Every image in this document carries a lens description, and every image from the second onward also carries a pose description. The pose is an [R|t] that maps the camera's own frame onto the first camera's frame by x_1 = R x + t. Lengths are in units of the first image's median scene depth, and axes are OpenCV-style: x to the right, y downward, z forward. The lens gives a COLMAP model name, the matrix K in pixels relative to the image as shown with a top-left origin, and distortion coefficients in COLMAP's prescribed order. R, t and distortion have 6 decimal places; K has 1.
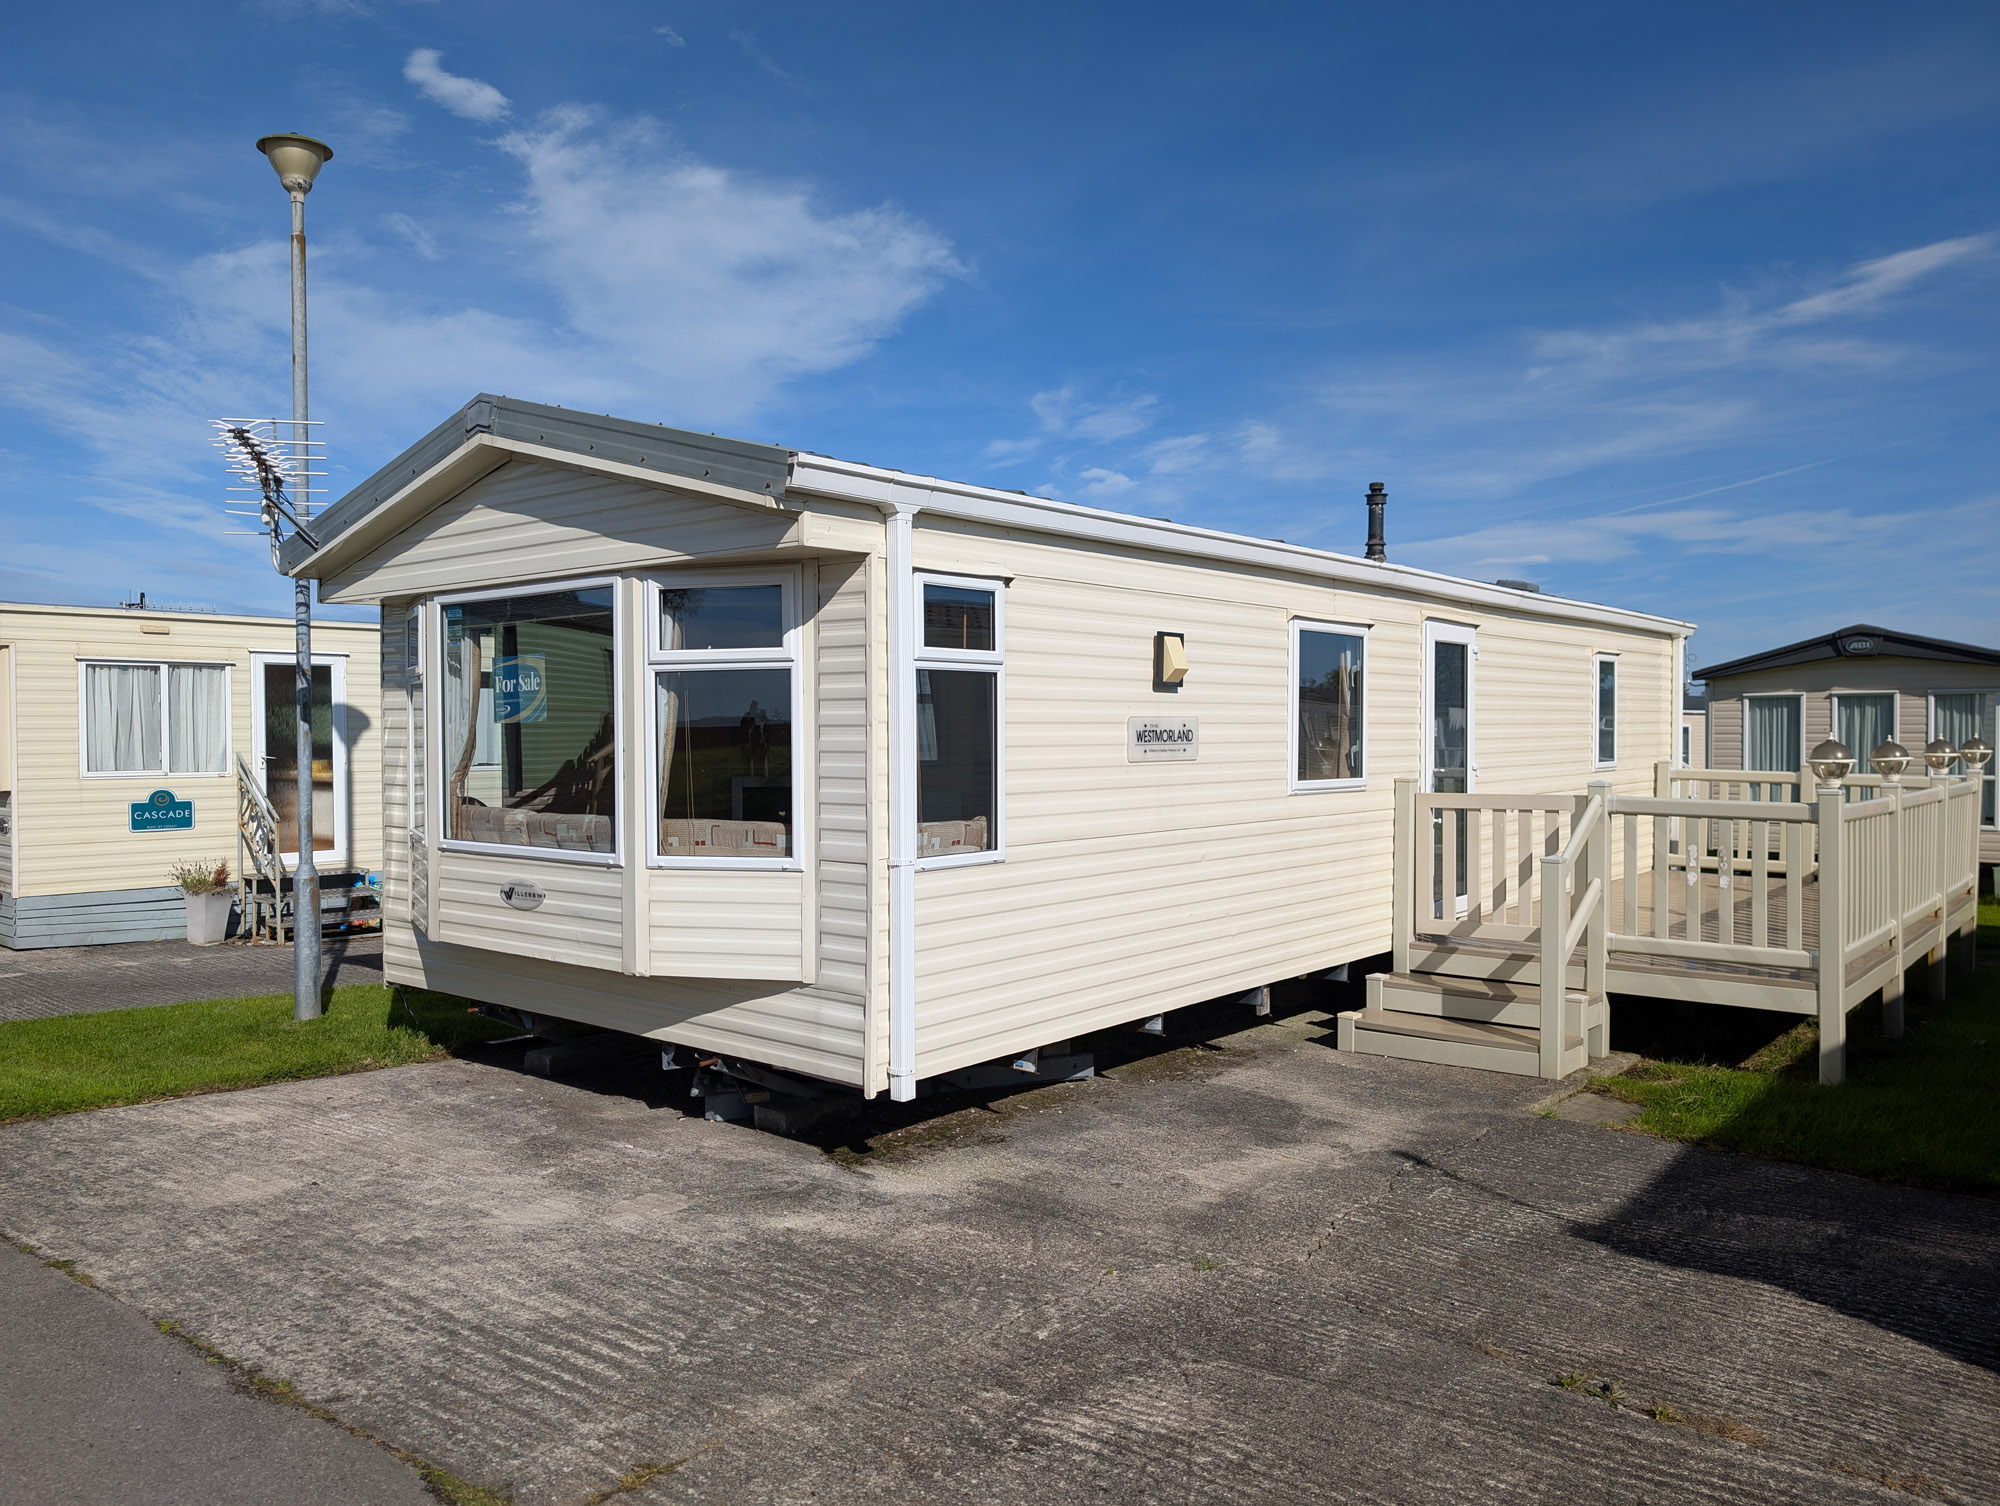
lens RADIAL K [[1430.1, 0, 999.5], [0, 1430.1, 750.5], [0, 0, 1]] dist [0.027625, -0.011423]
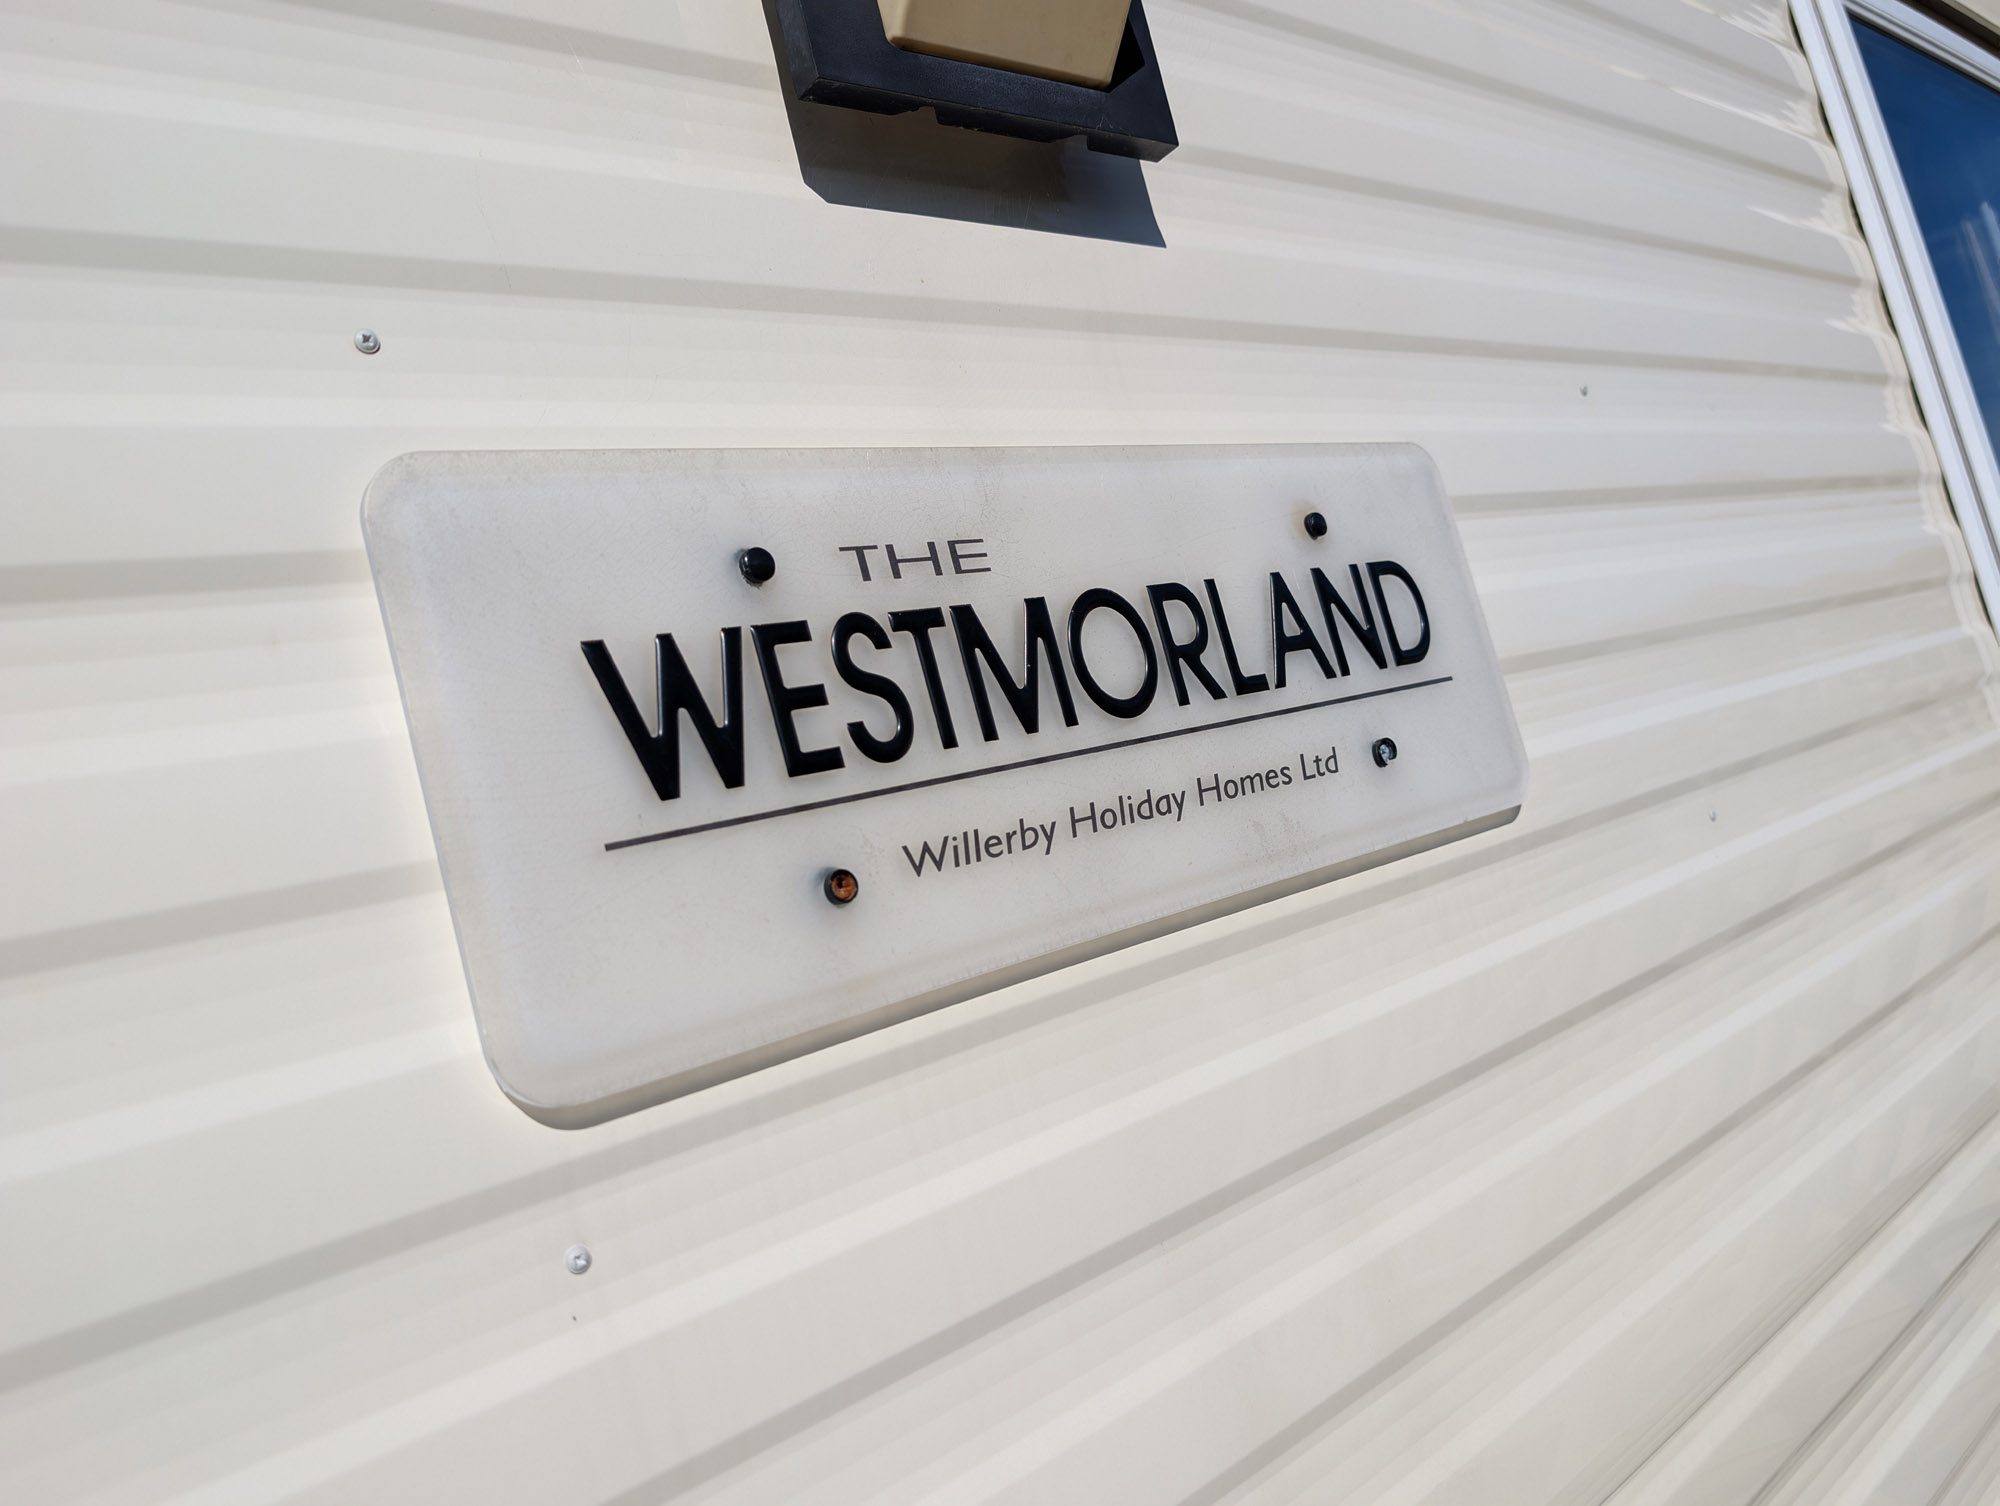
lens RADIAL K [[1430.1, 0, 999.5], [0, 1430.1, 752.3], [0, 0, 1]] dist [0.027625, -0.011423]
pose [[0.948441, -0.269414, -0.166961, 0.122171], [0.254856, 0.961410, -0.103627, 0.003569], [0.188436, 0.055733, 0.980503, 0.905186]]
